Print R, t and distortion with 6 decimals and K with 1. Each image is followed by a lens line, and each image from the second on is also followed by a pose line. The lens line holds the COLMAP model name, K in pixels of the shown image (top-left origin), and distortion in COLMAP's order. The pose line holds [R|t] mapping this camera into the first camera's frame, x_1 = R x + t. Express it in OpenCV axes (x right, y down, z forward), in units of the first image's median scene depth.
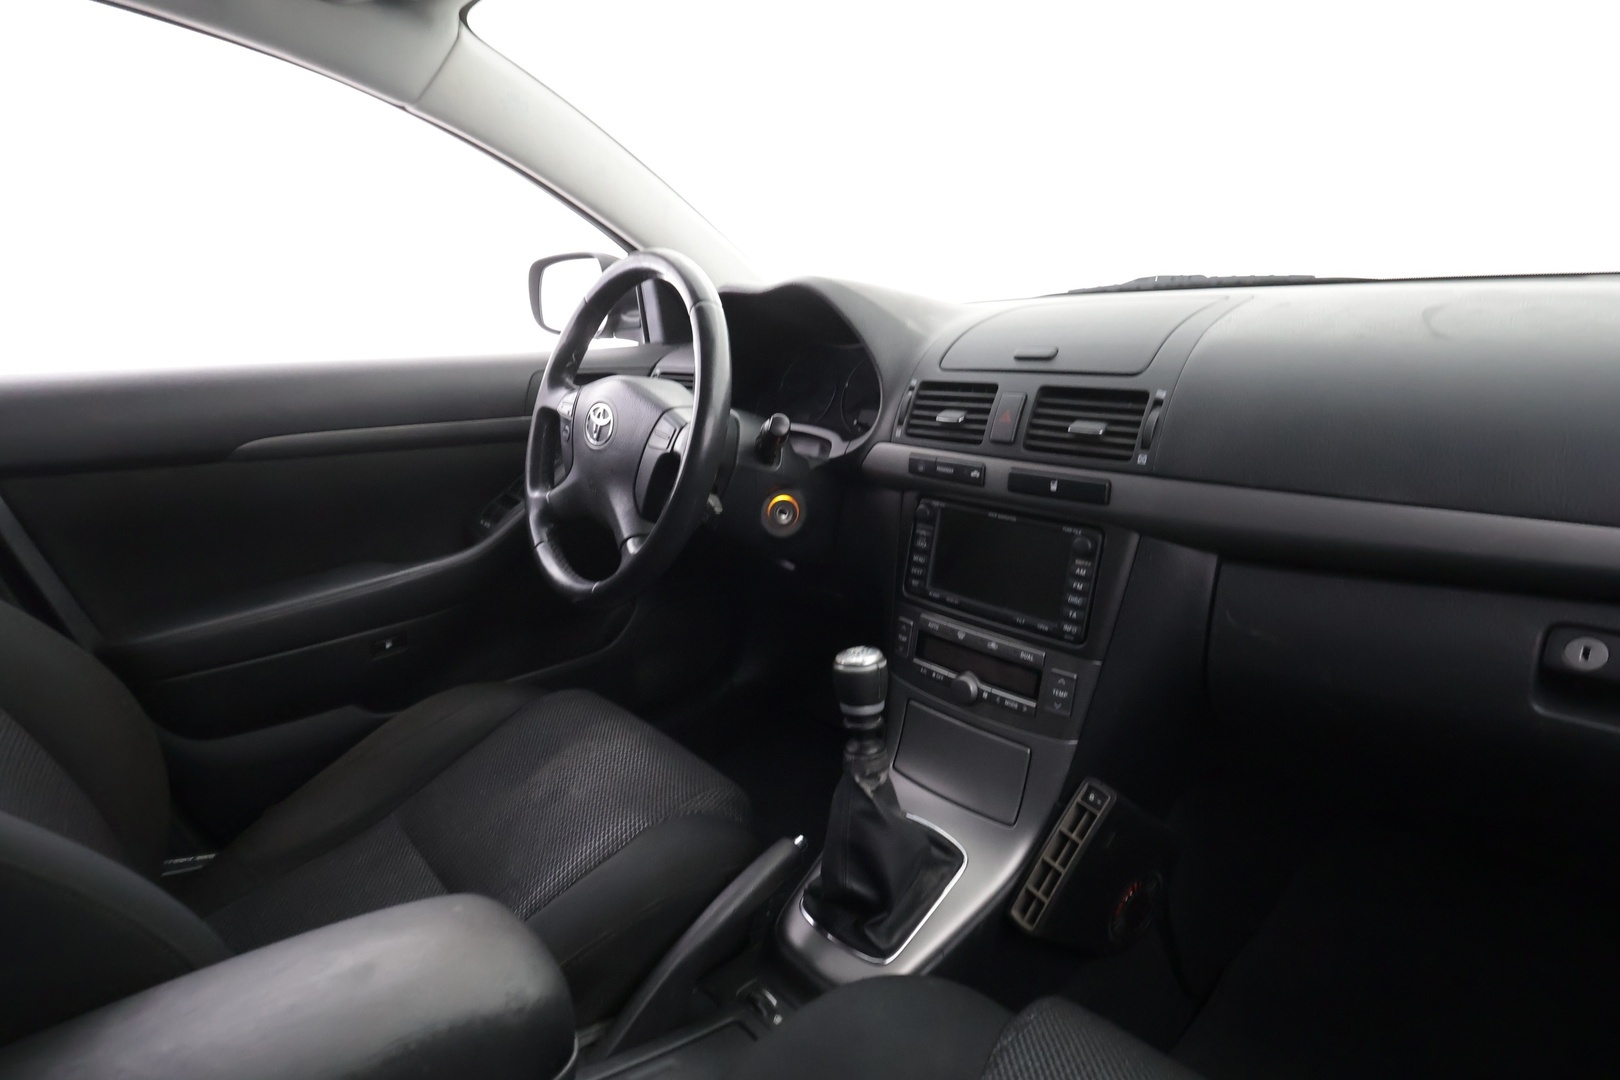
lens RADIAL K [[758.6, 0, 810.0], [0, 758.6, 540.0], [0, 0, 1]] dist [-0.054589, -0.000278]
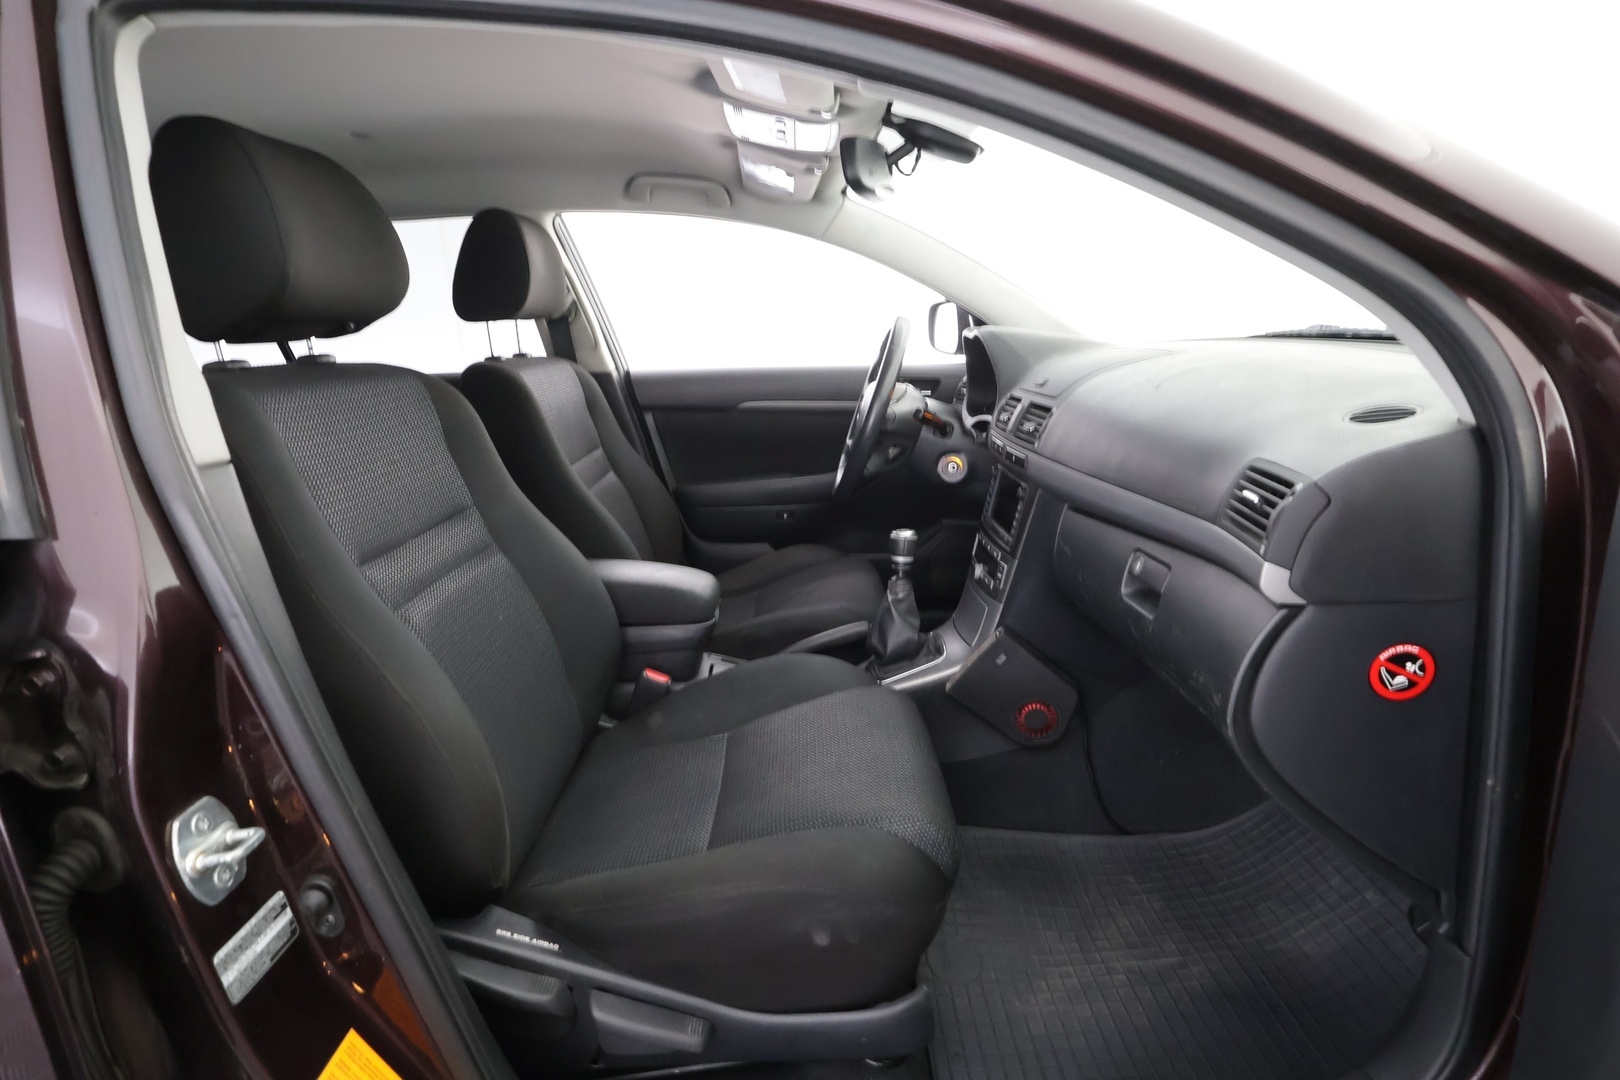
lens RADIAL K [[758.6, 0, 810.0], [0, 758.6, 540.0], [0, 0, 1]] dist [-0.054589, -0.000278]
pose [[0.736017, 0.186741, -0.650697, 1.114234], [-0.186807, 0.979905, 0.069918, 0.080169], [0.650678, 0.070094, 0.756112, -0.614645]]
